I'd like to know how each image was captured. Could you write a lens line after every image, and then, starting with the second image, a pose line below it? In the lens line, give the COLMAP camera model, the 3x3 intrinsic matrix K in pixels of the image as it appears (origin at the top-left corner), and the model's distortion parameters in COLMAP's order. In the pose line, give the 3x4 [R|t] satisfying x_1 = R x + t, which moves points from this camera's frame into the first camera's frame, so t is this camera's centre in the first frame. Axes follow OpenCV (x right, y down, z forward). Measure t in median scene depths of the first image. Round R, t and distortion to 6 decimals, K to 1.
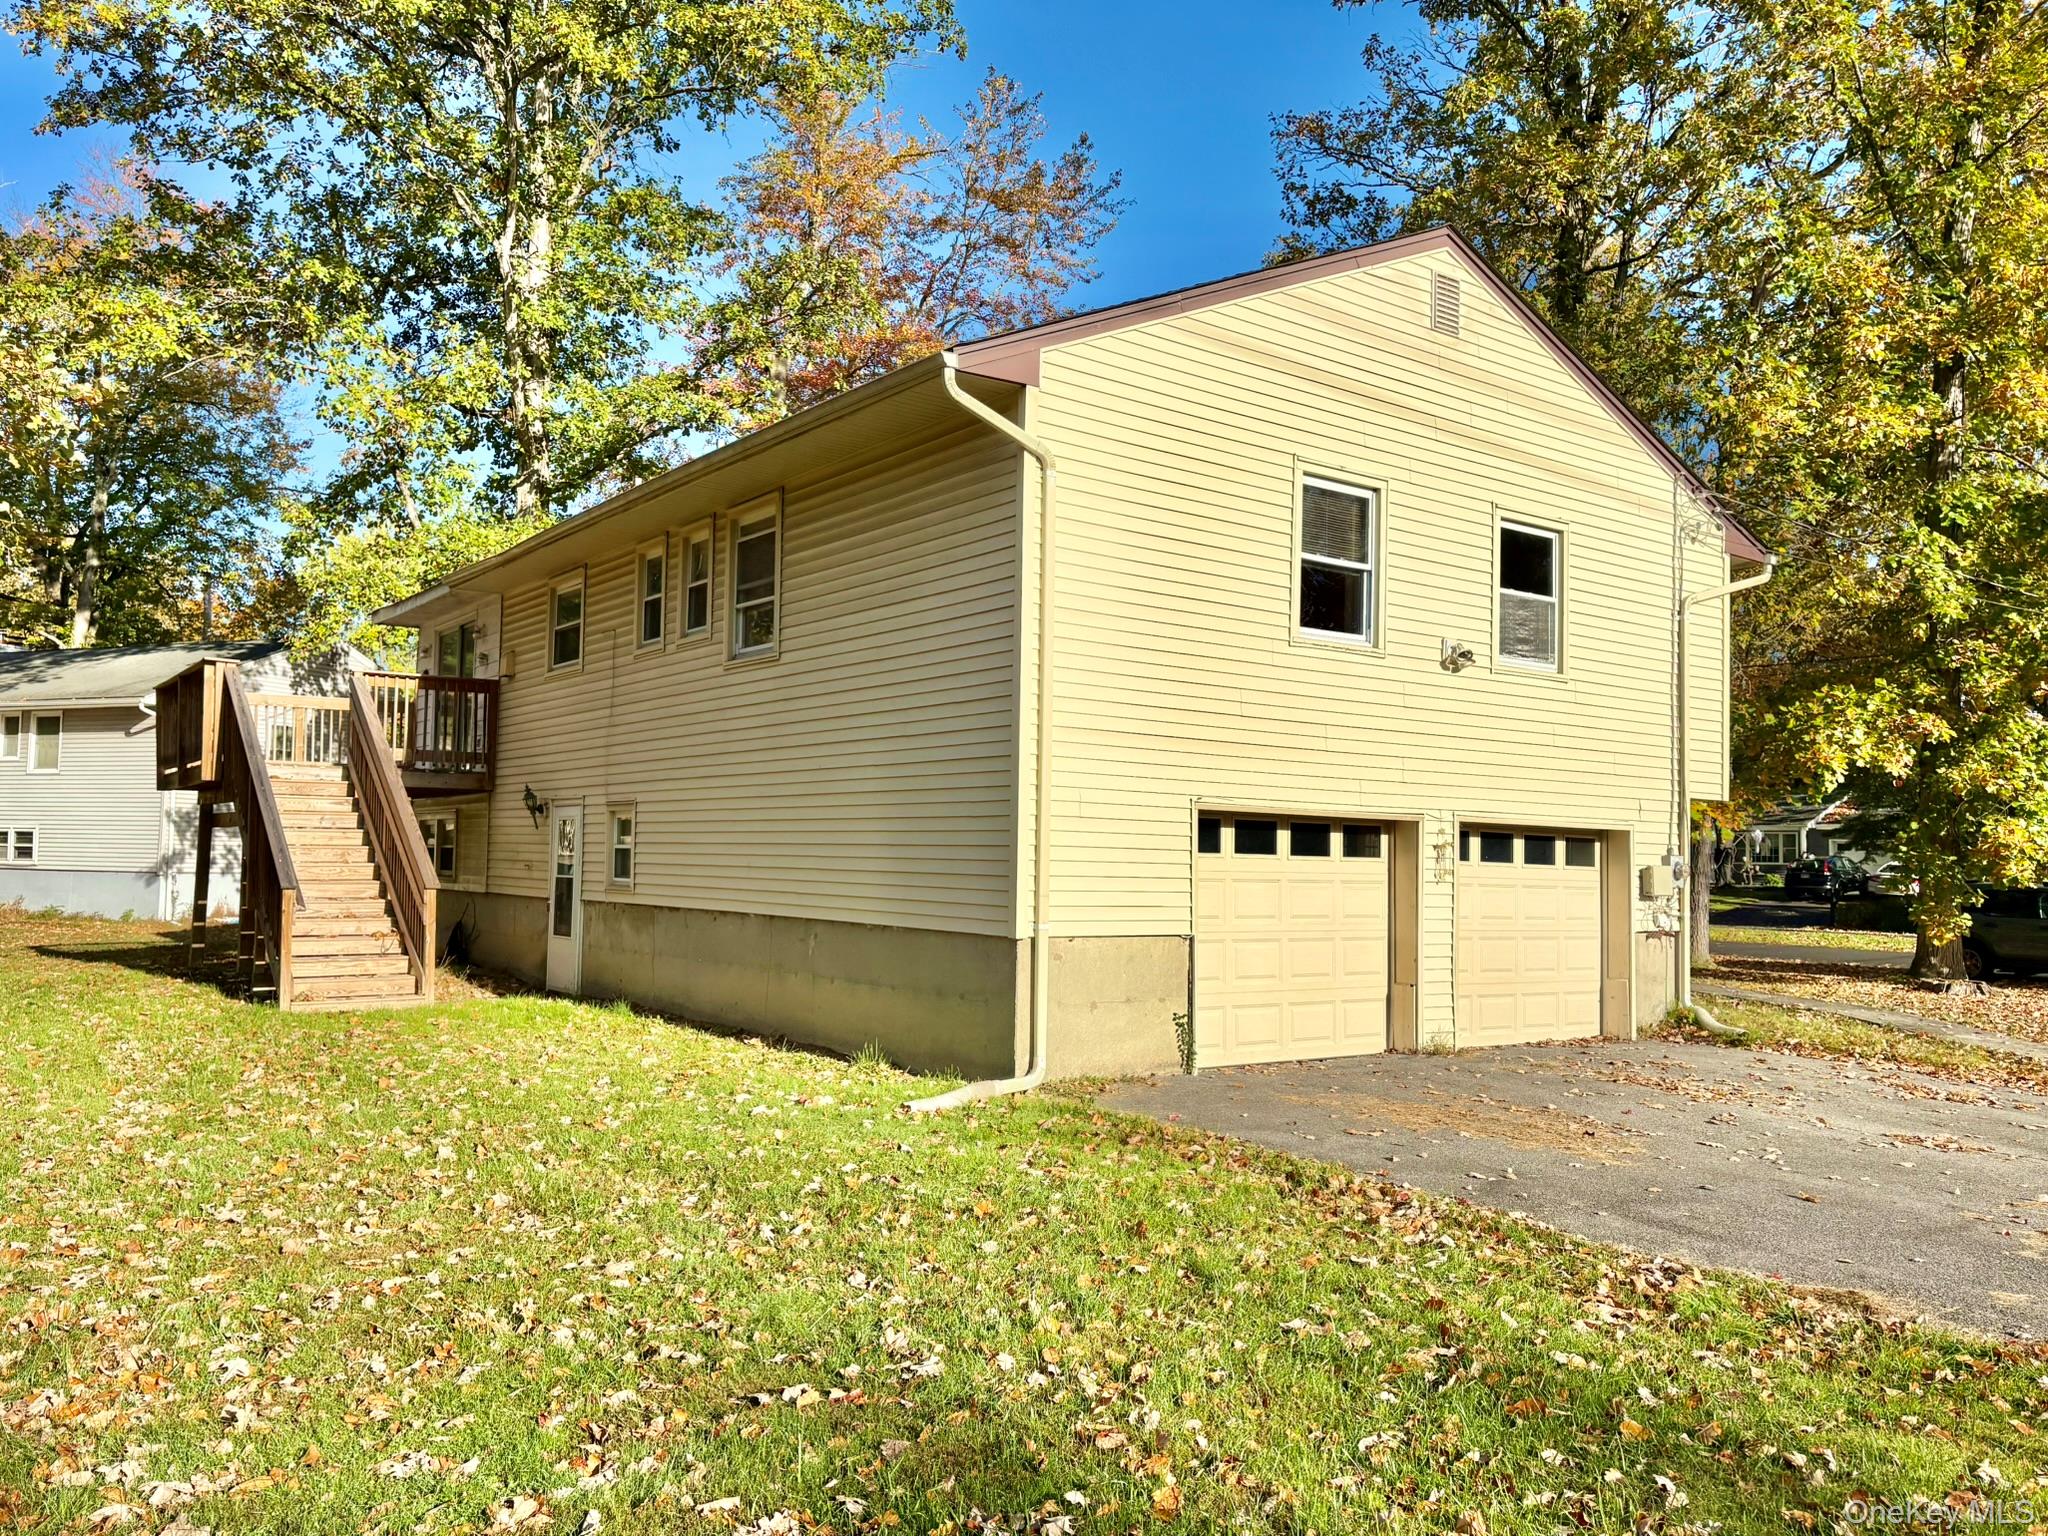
lens RADIAL K [[1554.7, 0, 1023.8], [0, 1554.7, 771.5], [0, 0, 1]] dist [0.057731, -0.039150]
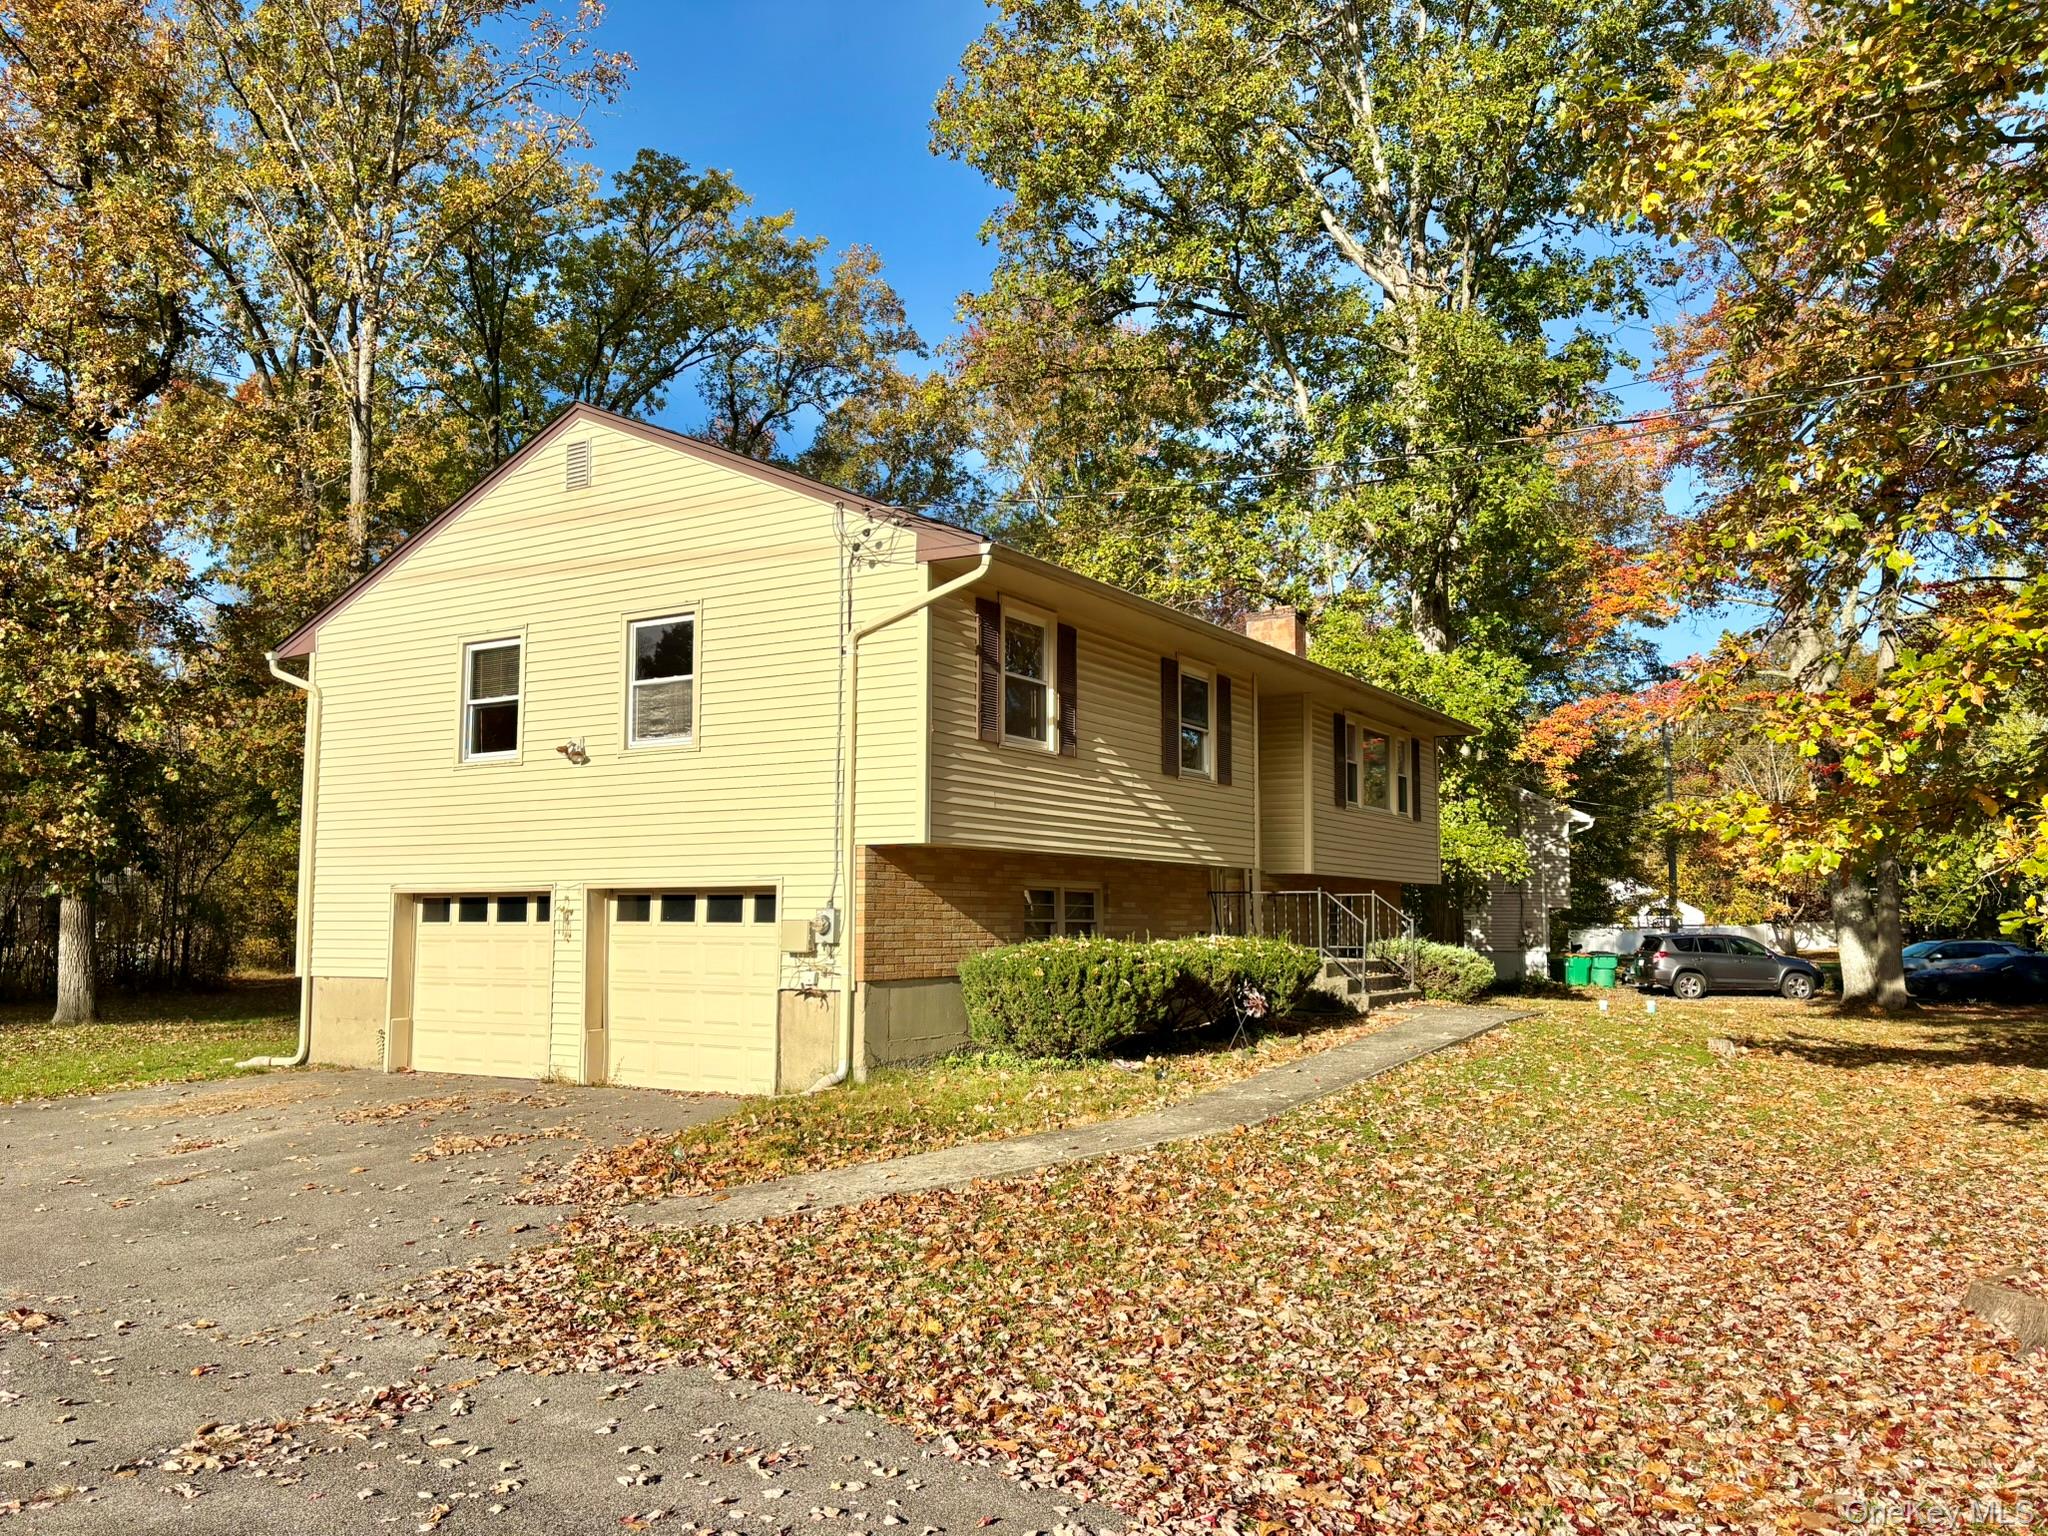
lens RADIAL K [[1554.7, 0, 1023.2], [0, 1554.7, 774.1], [0, 0, 1]] dist [0.057731, -0.039150]
pose [[0.363276, -0.115700, -0.924469, 1.462304], [0.056974, 0.993161, -0.101909, 0.082988], [0.929938, -0.015649, 0.367384, 0.850109]]
